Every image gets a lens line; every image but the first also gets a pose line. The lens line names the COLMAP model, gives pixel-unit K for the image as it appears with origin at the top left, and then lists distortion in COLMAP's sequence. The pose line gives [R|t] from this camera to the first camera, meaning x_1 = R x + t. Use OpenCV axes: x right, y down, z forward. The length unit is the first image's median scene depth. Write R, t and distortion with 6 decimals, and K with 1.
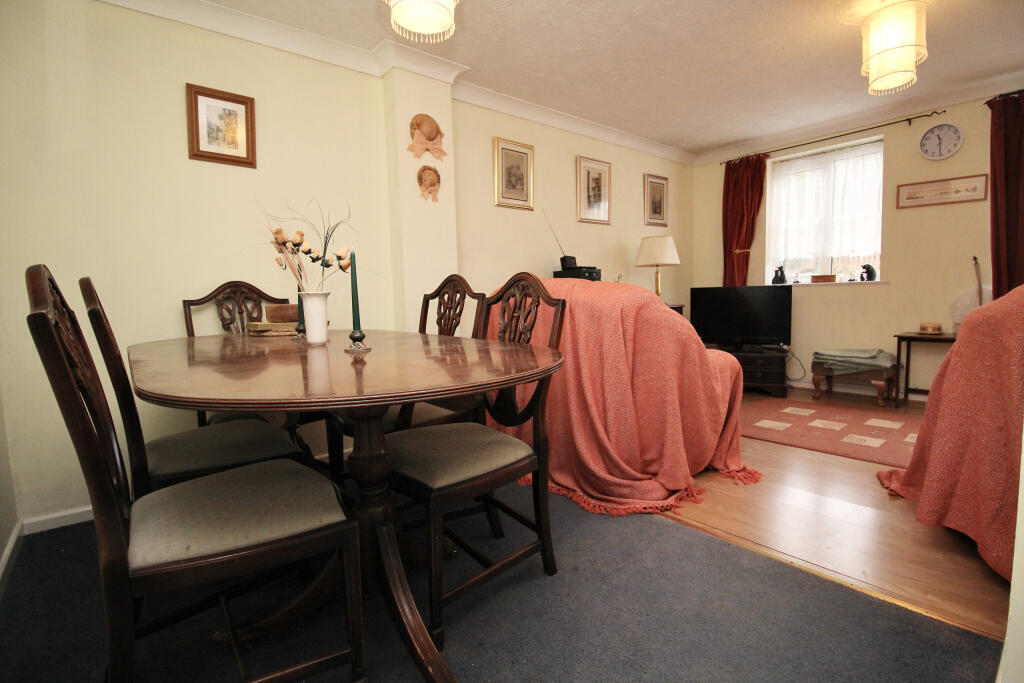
lens RADIAL K [[485.7, 0, 509.7], [0, 485.7, 333.6], [0, 0, 1]] dist [0.000466, -0.000136]
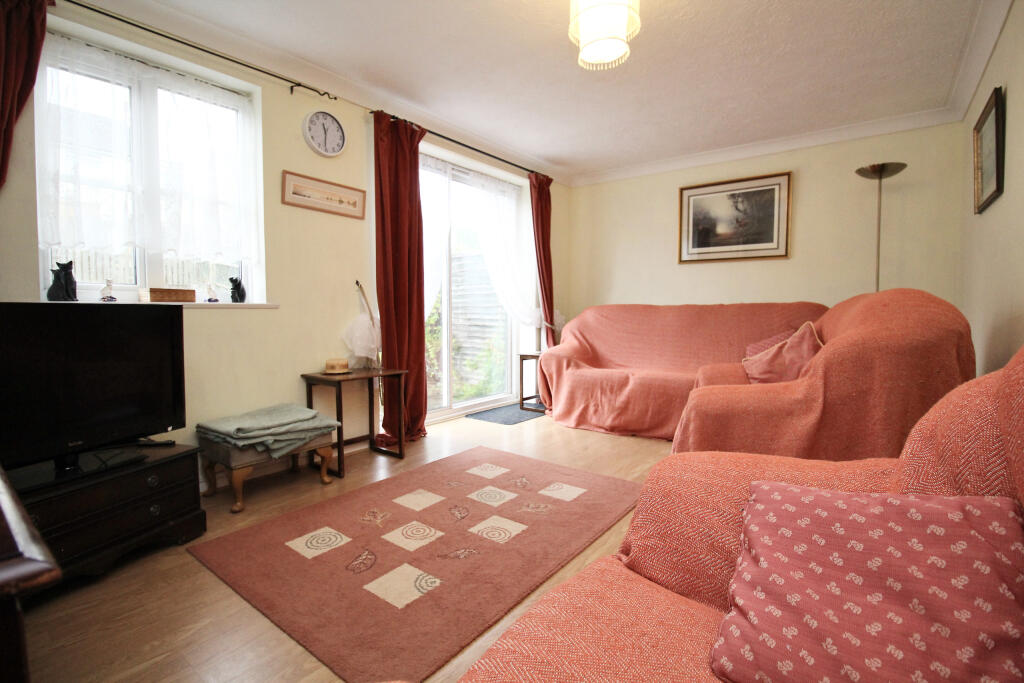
lens RADIAL K [[485.7, 0, 509.7], [0, 485.7, 333.6], [0, 0, 1]] dist [0.000466, -0.000136]
pose [[-0.222609, -0.027632, 0.974516, 0.027394], [0.078153, 0.995875, 0.046091, -0.077542], [-0.971770, 0.086422, -0.219531, 0.891590]]
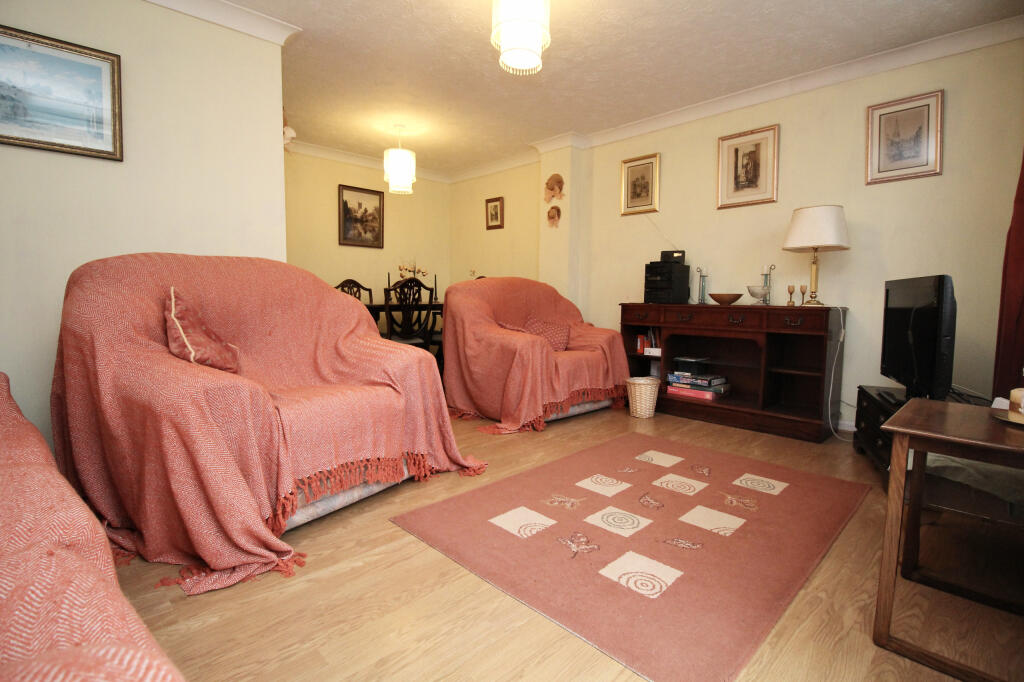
lens RADIAL K [[485.7, 0, 509.7], [0, 485.7, 333.1], [0, 0, 1]] dist [0.000466, -0.000136]
pose [[0.086826, 0.101578, -0.991031, 1.166910], [-0.081584, 0.992172, 0.094547, -0.061001], [0.992877, 0.072643, 0.094434, 0.608049]]
